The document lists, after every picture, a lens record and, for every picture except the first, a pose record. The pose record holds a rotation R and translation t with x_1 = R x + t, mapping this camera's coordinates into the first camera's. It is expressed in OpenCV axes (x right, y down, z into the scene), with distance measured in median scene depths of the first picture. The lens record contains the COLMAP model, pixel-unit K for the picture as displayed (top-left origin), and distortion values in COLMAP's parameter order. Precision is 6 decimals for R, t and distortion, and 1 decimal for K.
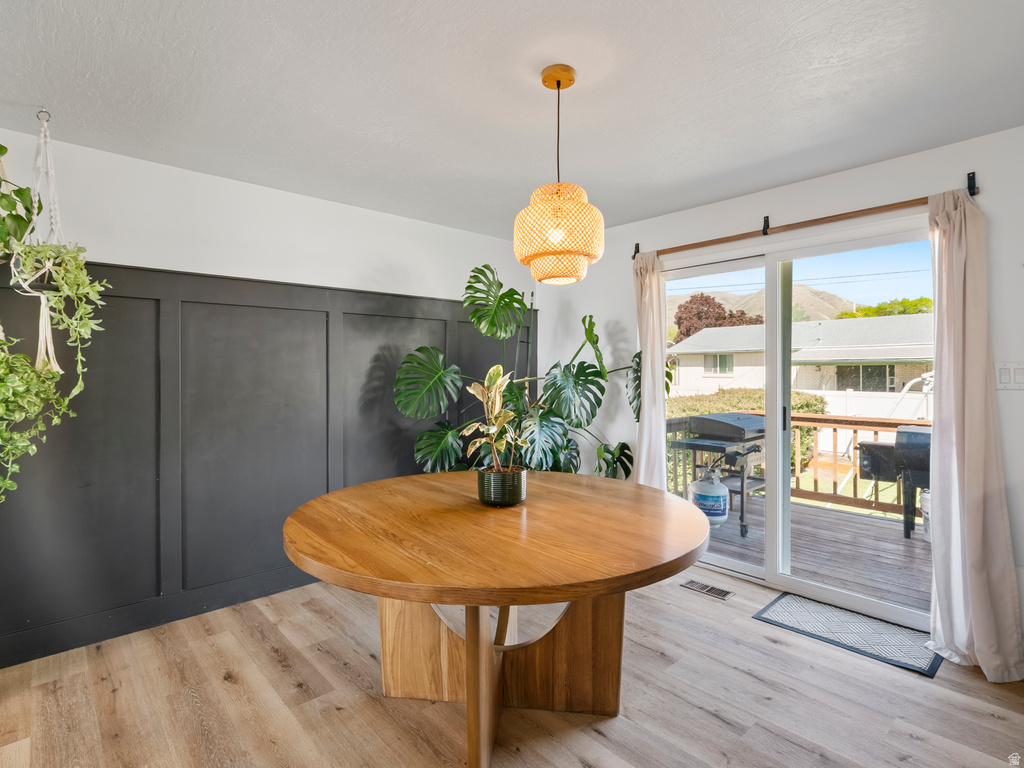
lens RADIAL K [[525.9, 0, 515.6], [0, 525.9, 379.3], [0, 0, 1]] dist [-0.007038, 0.002179]
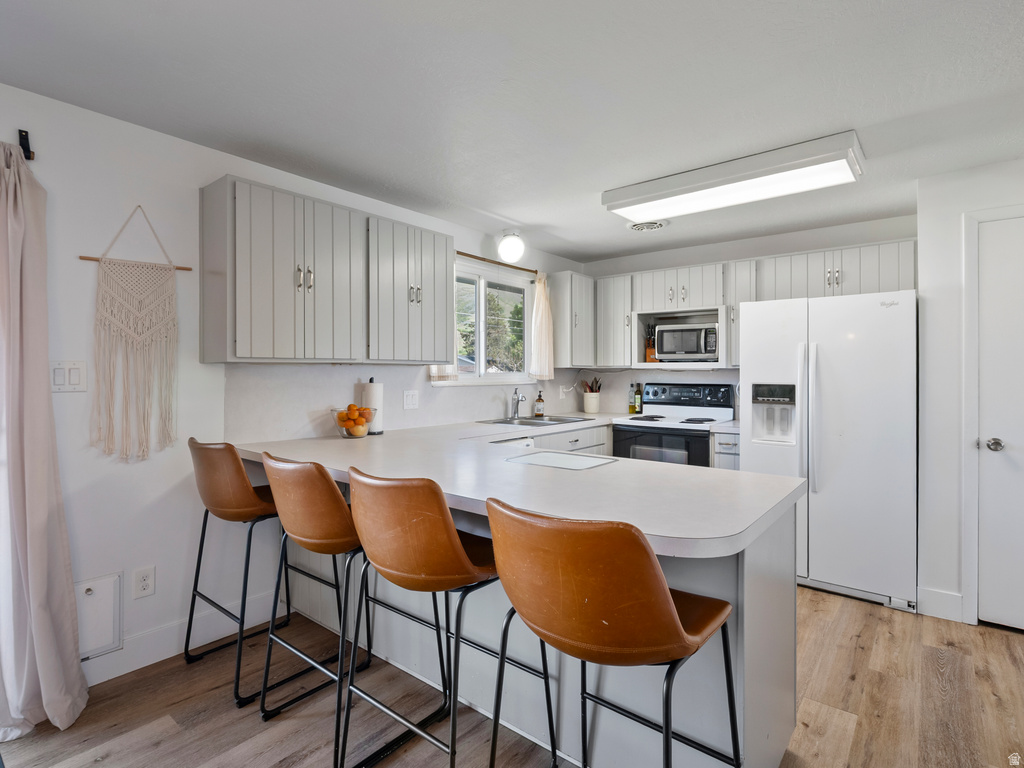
lens RADIAL K [[525.9, 0, 515.6], [0, 525.9, 379.3], [0, 0, 1]] dist [-0.007038, 0.002179]
pose [[-0.157004, -0.007249, 0.987571, -0.042542], [0.007004, 0.999940, 0.008453, -0.003858], [-0.987573, 0.008244, -0.156943, 0.263068]]
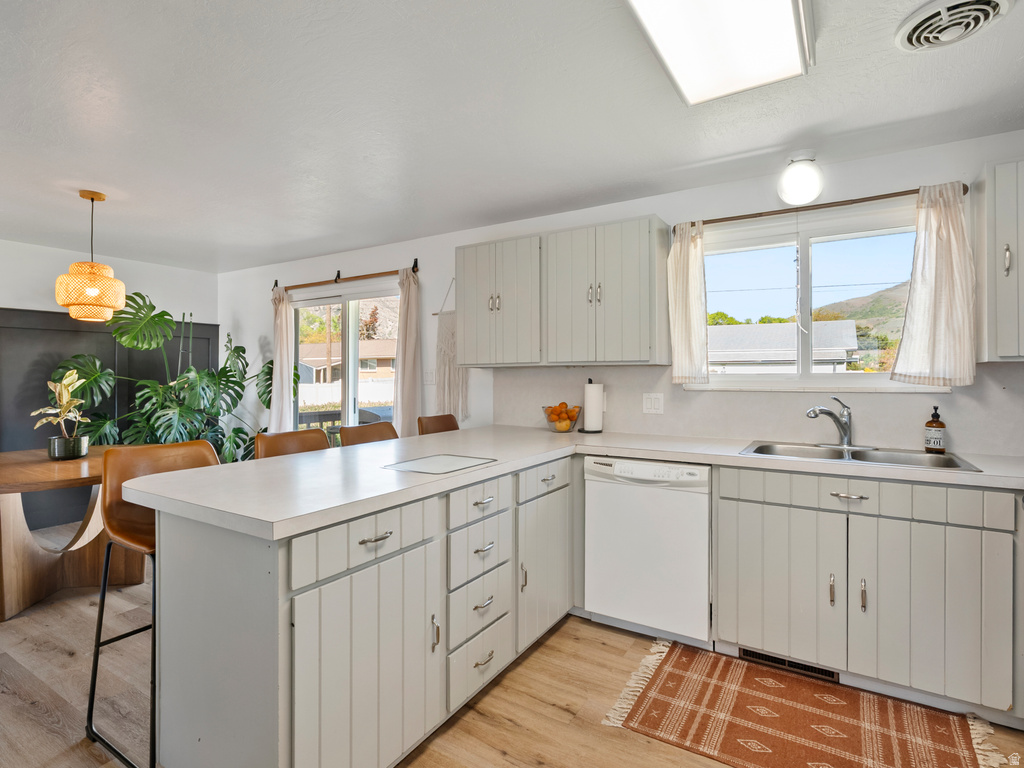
lens RADIAL K [[525.9, 0, 515.6], [0, 525.9, 379.3], [0, 0, 1]] dist [-0.007038, 0.002179]
pose [[0.963381, -0.000762, 0.268136, 0.517330], [0.001190, 0.999998, -0.001434, 0.001445], [-0.268134, 0.001701, 0.963380, -0.526389]]
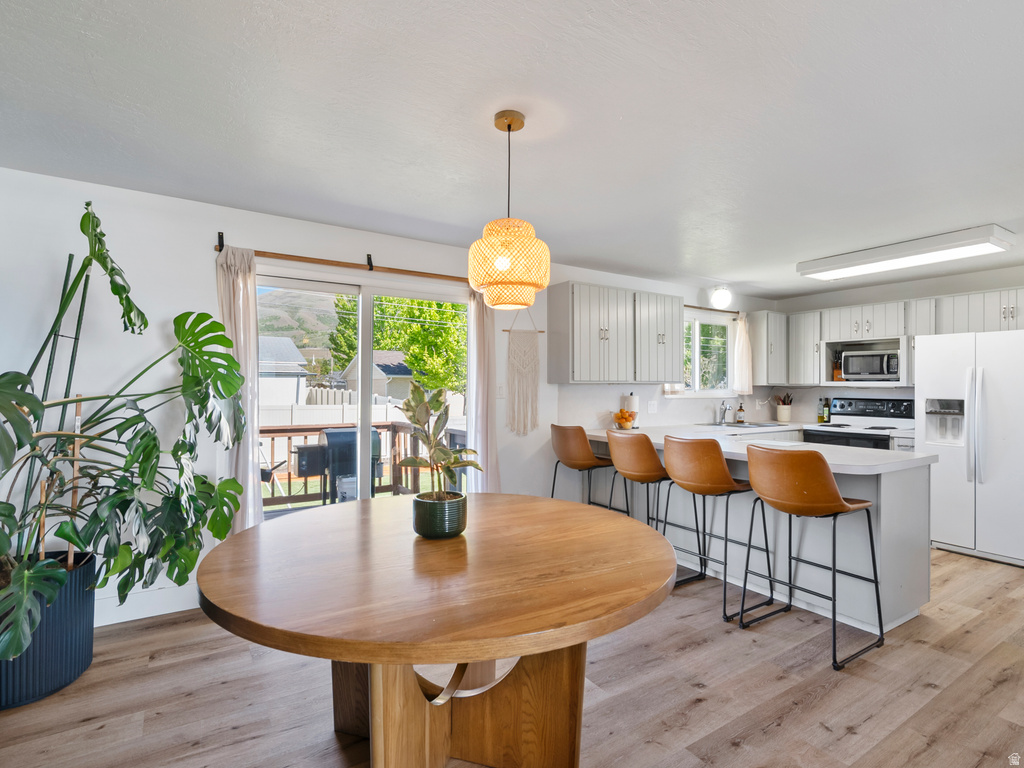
lens RADIAL K [[516.1, 0, 512.9], [0, 516.1, 390.6], [0, 0, 1]] dist [-0.003170, 0.001023]
pose [[0.164710, -0.000788, 0.986342, -0.550925], [0.002362, 0.999997, 0.000405, -0.006485], [-0.986339, 0.002263, 0.164711, 0.457777]]
